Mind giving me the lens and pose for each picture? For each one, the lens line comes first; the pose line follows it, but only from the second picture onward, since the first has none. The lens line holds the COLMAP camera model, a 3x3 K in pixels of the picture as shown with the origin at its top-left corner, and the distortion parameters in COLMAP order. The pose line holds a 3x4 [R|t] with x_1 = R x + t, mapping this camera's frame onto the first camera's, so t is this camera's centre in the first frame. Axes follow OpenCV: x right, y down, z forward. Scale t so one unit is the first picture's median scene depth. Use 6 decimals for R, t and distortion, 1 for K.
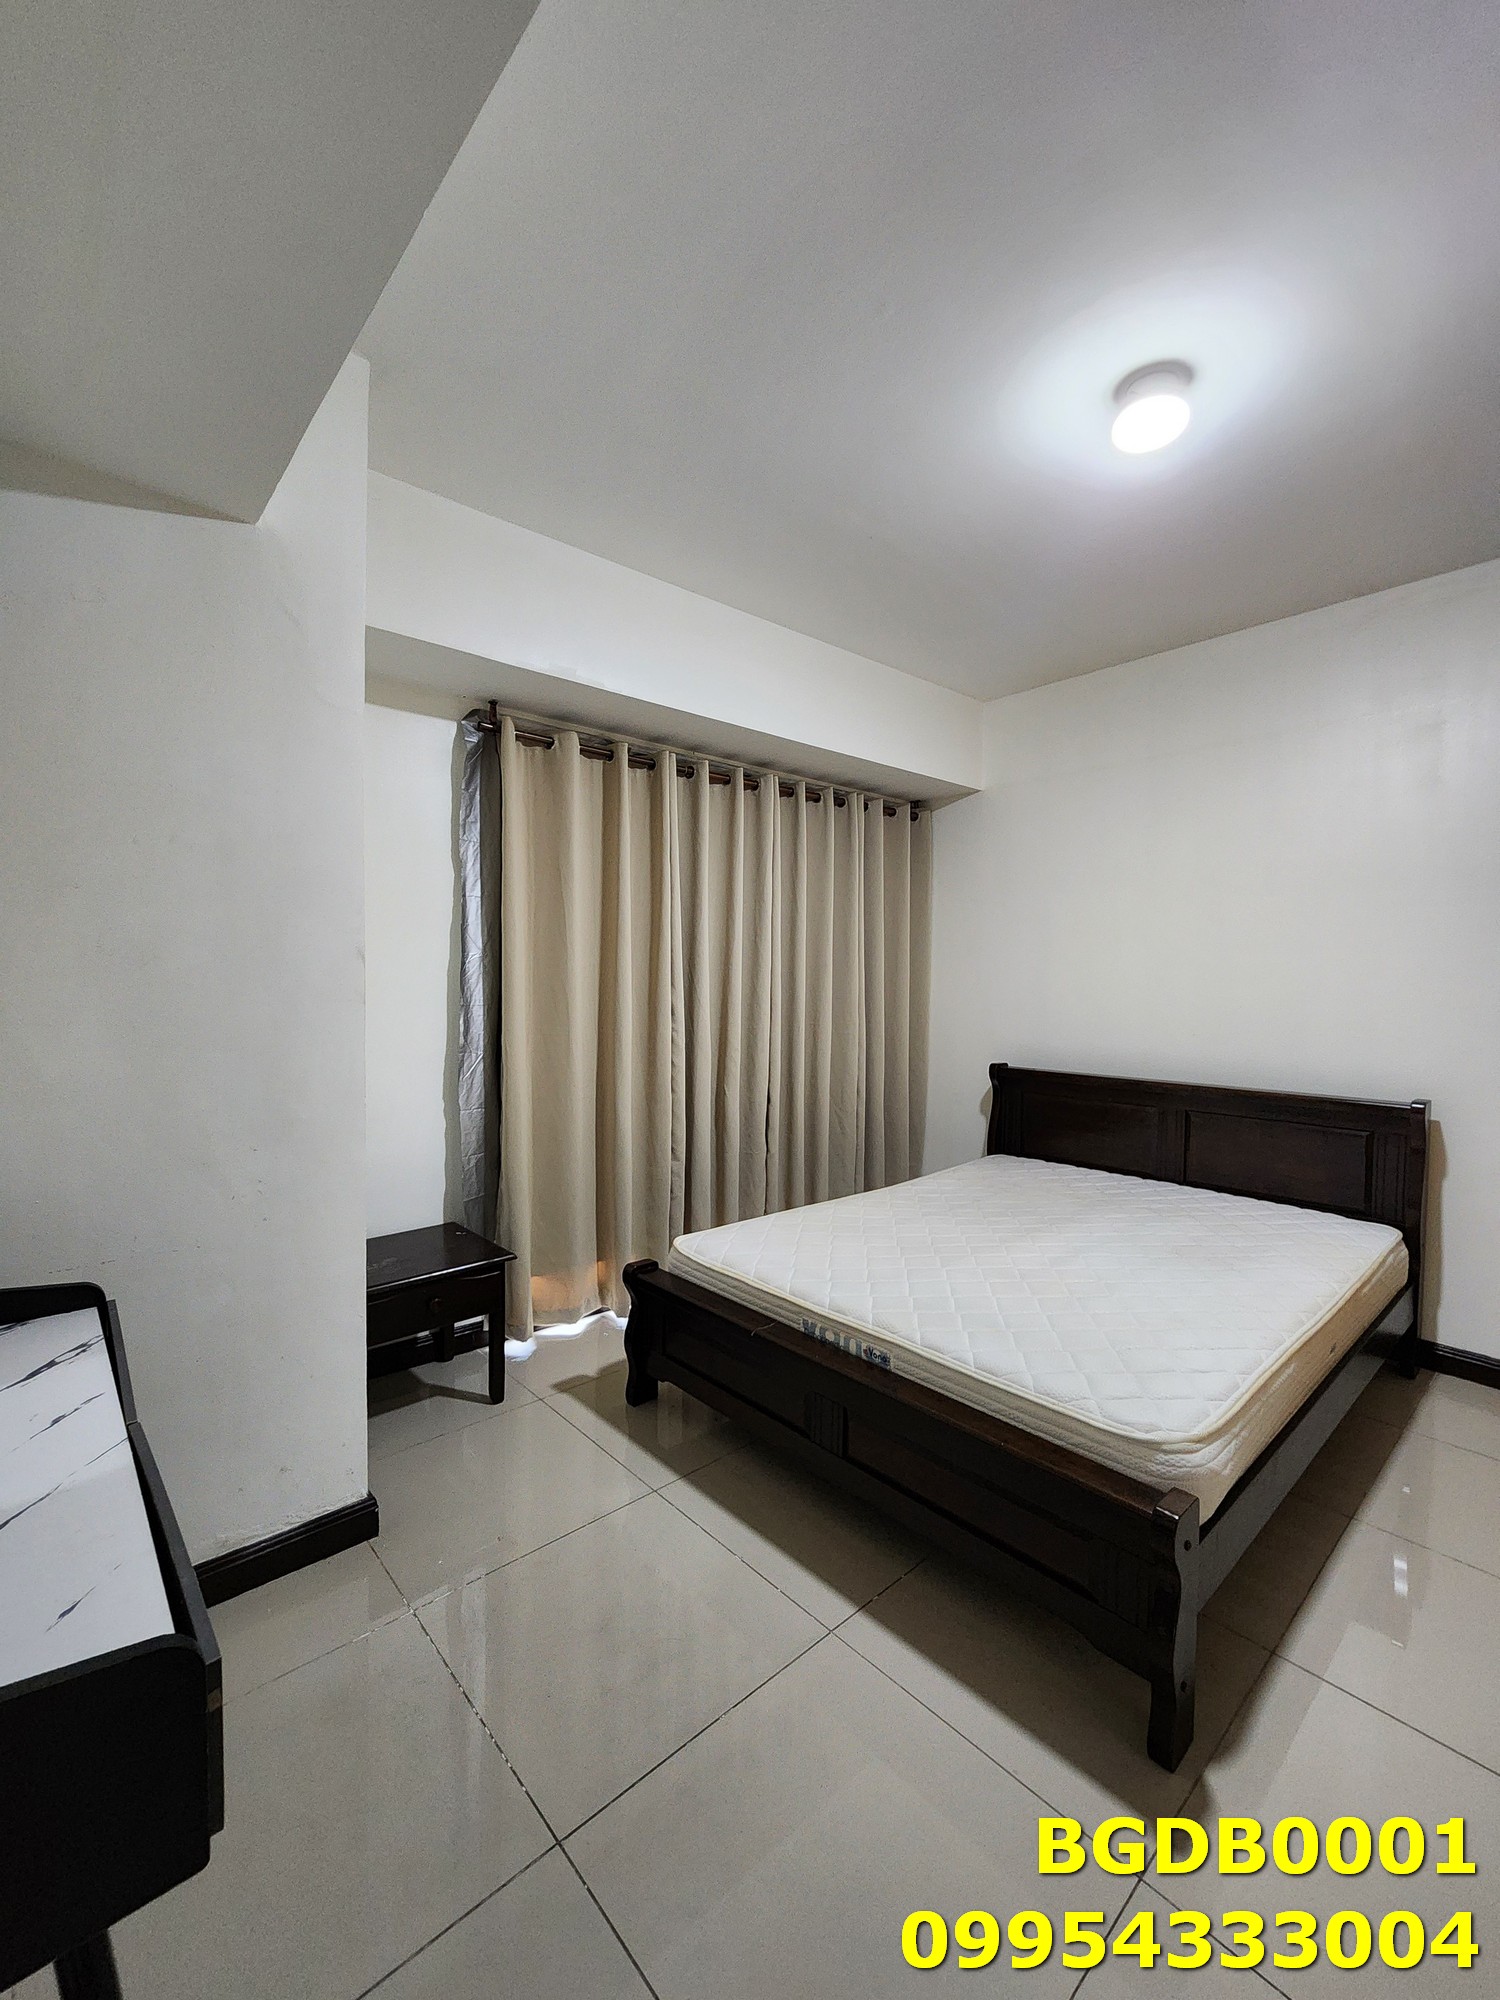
lens RADIAL K [[823.9, 0, 760.6], [0, 823.9, 1008.3], [0, 0, 1]] dist [-0.004807, 0.002920]
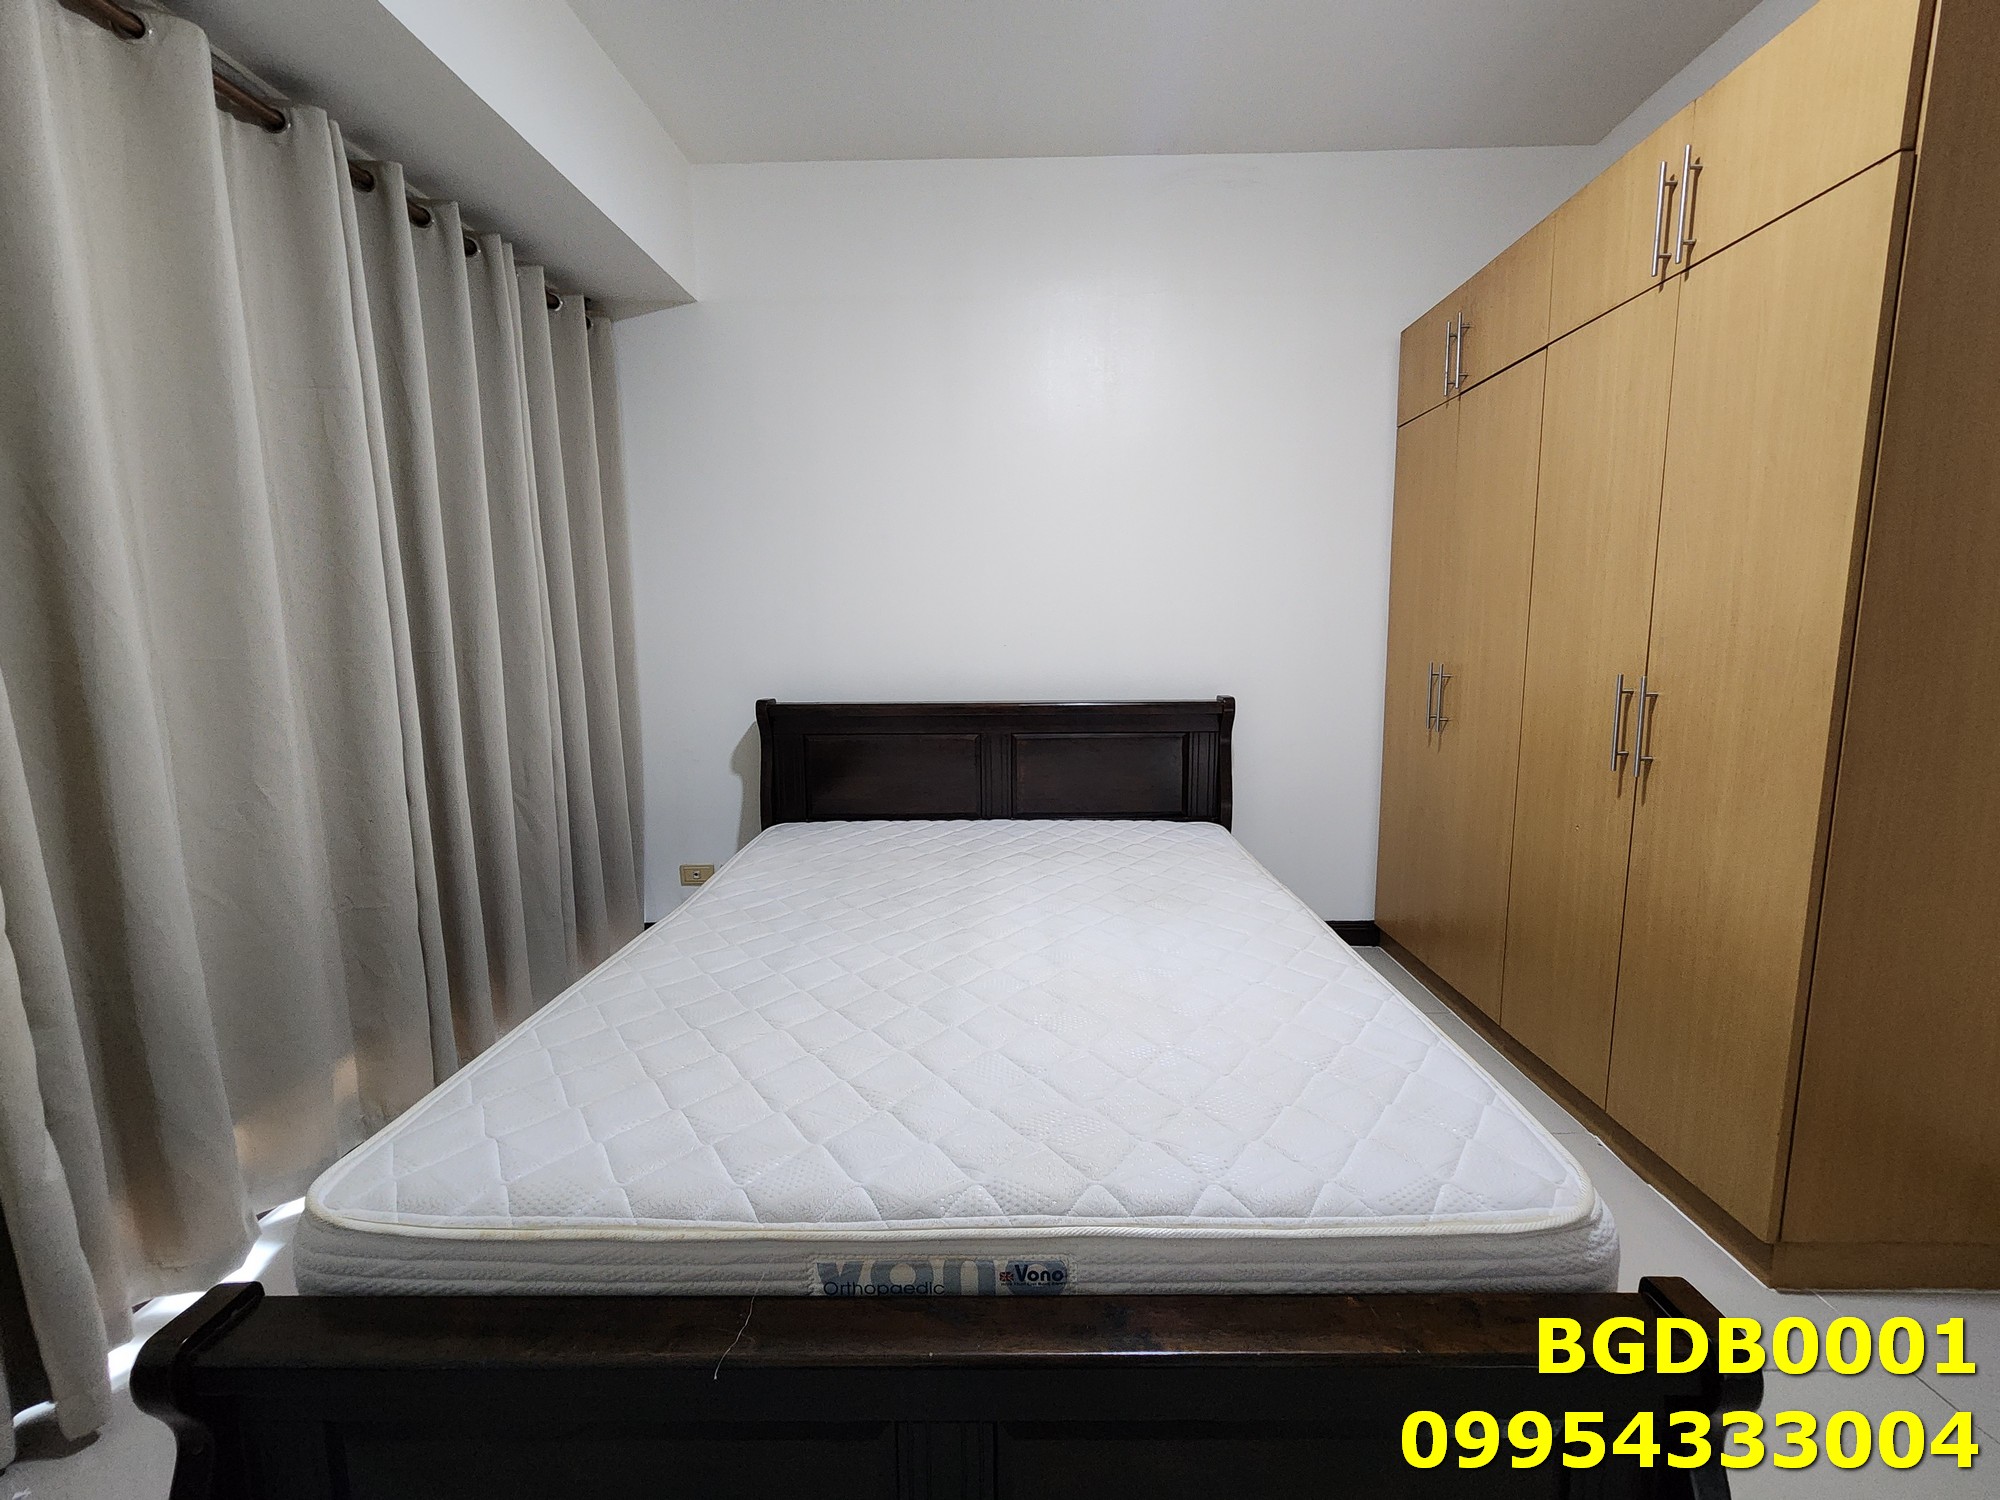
lens RADIAL K [[819.0, 0, 1017.2], [0, 819.0, 741.9], [0, 0, 1]] dist [-0.000977, 0.000336]
pose [[0.676778, -0.108926, 0.728084, -0.128725], [0.036511, 0.992743, 0.114583, 0.041564], [-0.735281, -0.050964, 0.675844, 0.499196]]
